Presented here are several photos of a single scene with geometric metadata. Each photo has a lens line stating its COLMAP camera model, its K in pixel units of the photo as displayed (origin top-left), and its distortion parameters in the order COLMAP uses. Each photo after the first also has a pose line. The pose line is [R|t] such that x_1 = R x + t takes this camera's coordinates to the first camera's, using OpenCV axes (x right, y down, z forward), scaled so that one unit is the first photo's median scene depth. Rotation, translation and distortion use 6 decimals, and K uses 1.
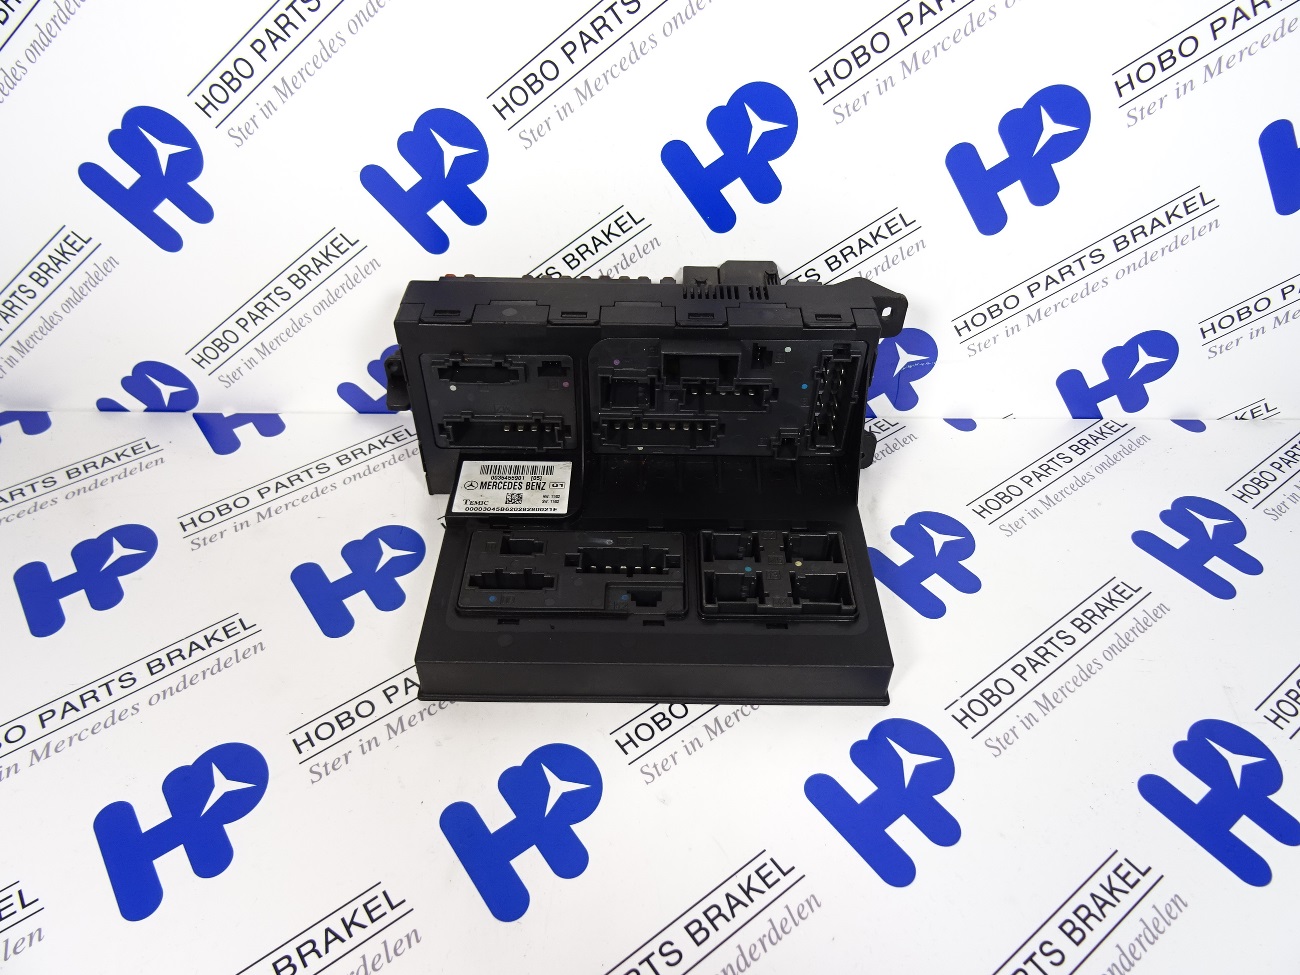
lens RADIAL K [[934.6, 0, 658.0], [0, 934.6, 470.7], [0, 0, 1]] dist [0.003980, -0.010177]
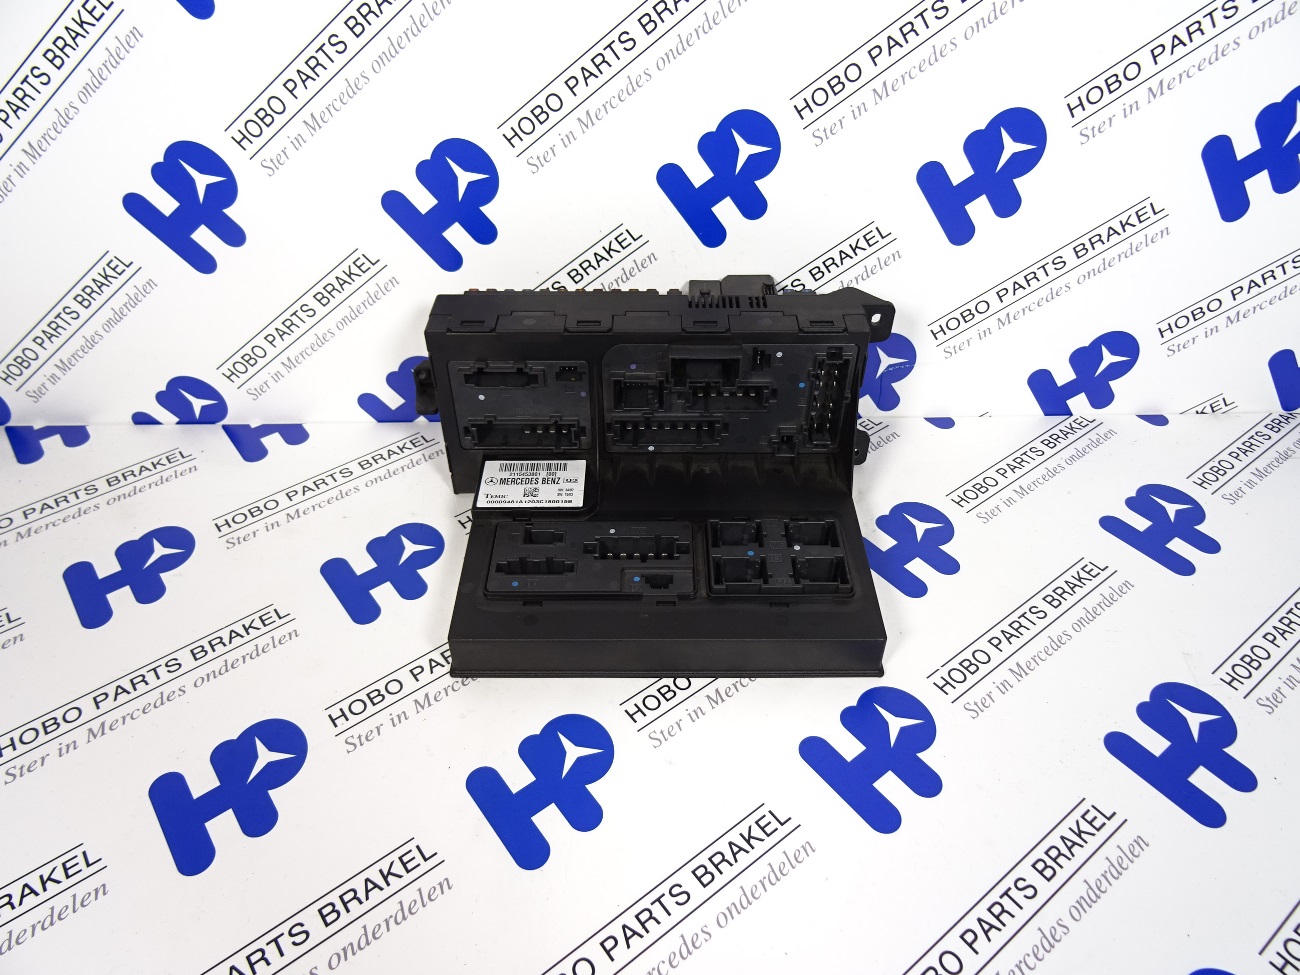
lens RADIAL K [[937.6, 0, 656.0], [0, 937.6, 471.5], [0, 0, 1]] dist [0.003329, -0.008962]
pose [[0.999842, -0.017636, 0.002101, -0.006087], [0.017685, 0.999510, -0.025812, 0.036226], [-0.001644, 0.025845, 0.999665, -0.091787]]
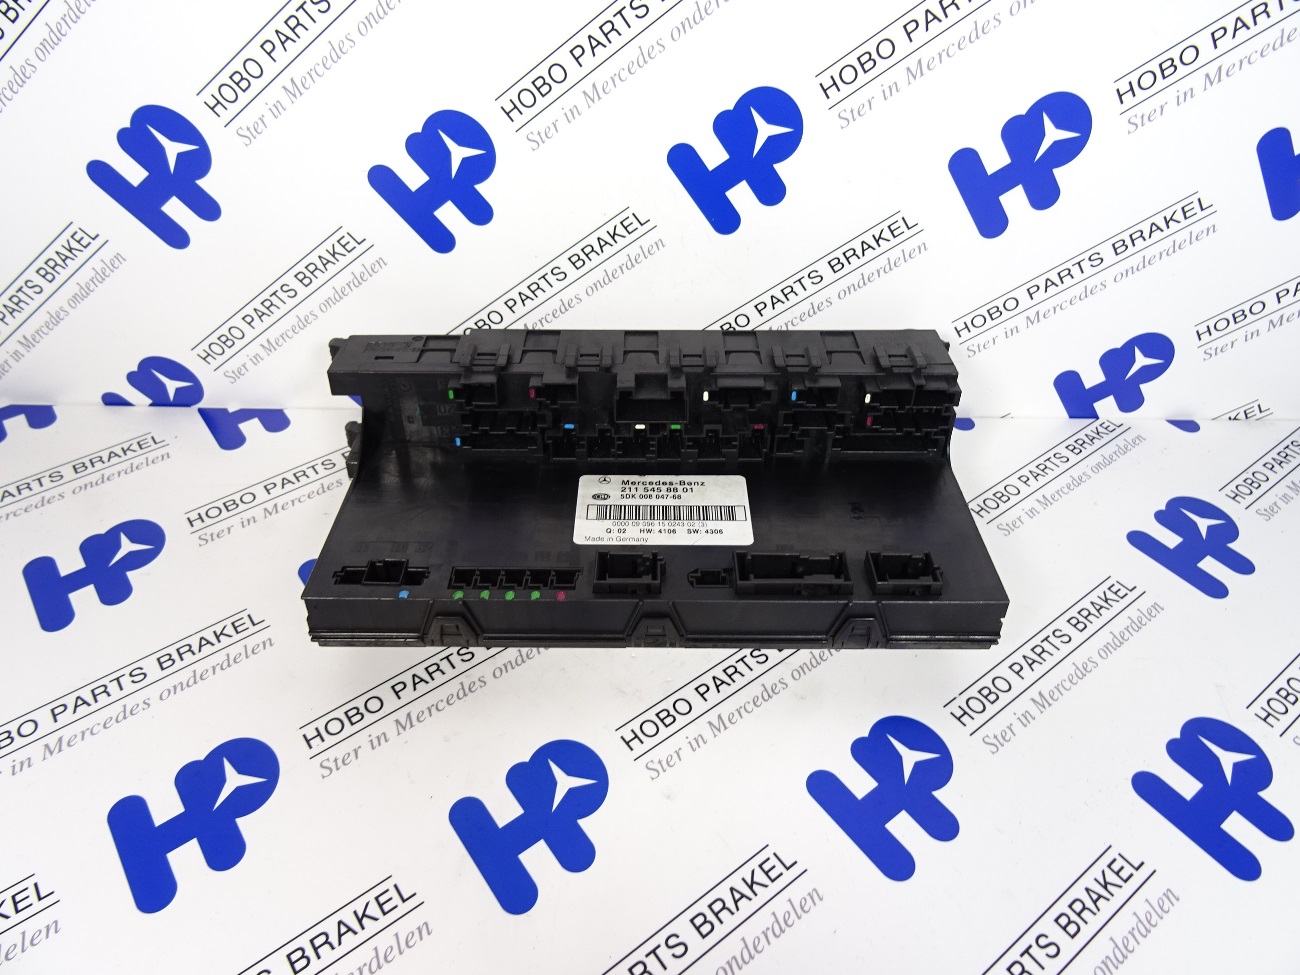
lens RADIAL K [[934.0, 0, 657.1], [0, 934.0, 468.7], [0, 0, 1]] dist [0.004883, -0.011211]
pose [[0.999954, 0.005141, 0.008126, -0.014614], [-0.005241, 0.999910, 0.012344, -0.014554], [-0.008062, -0.012386, 0.999891, -0.012931]]
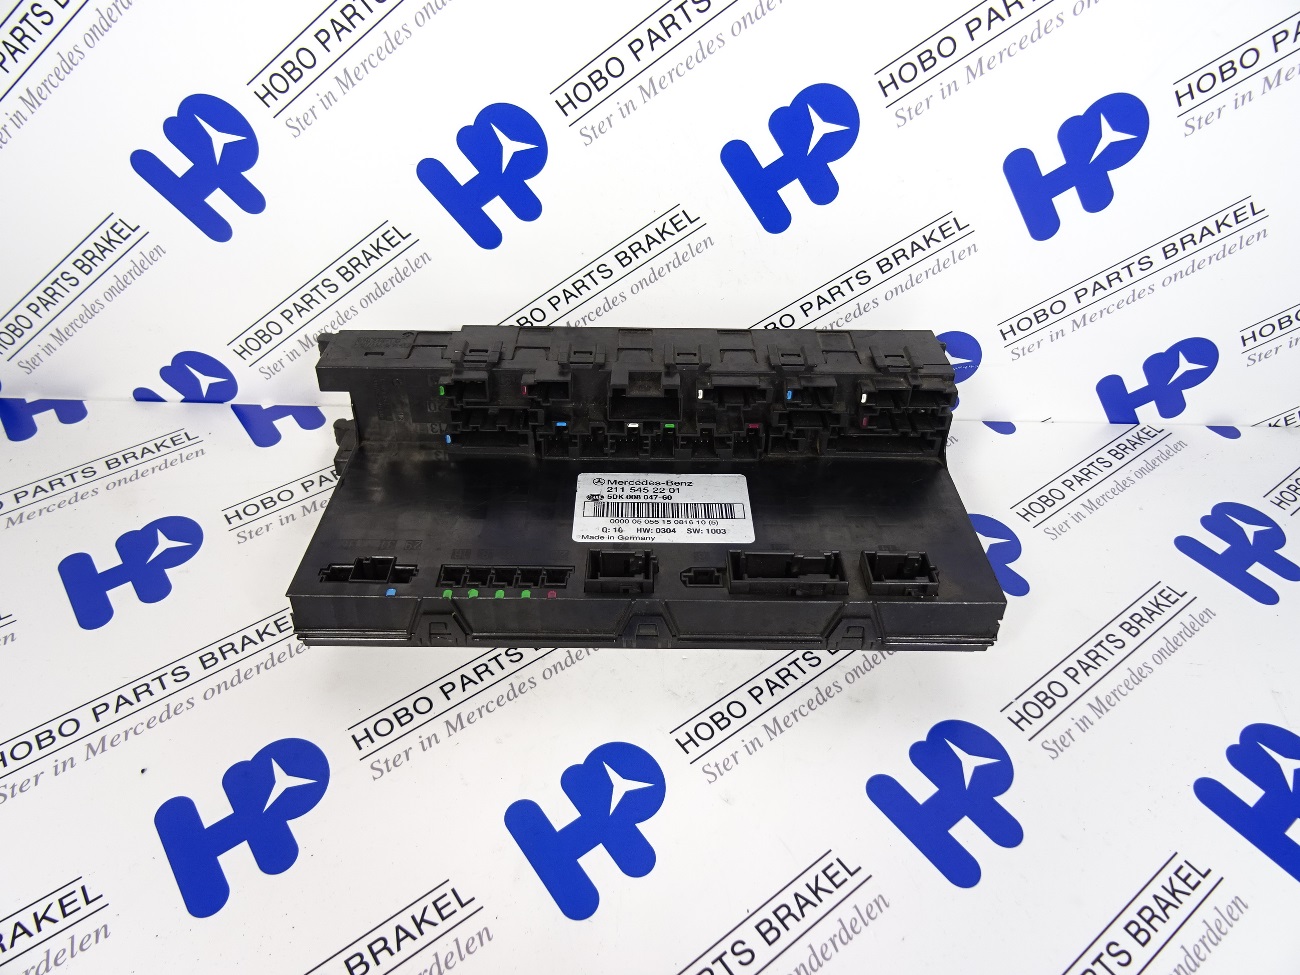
lens RADIAL K [[933.3, 0, 655.6], [0, 933.3, 469.8], [0, 0, 1]] dist [0.005241, -0.011838]
pose [[0.999730, 0.014205, 0.018408, -0.082879], [-0.014292, 0.999887, 0.004619, -0.004194], [-0.018340, -0.004881, 0.999820, 0.001473]]
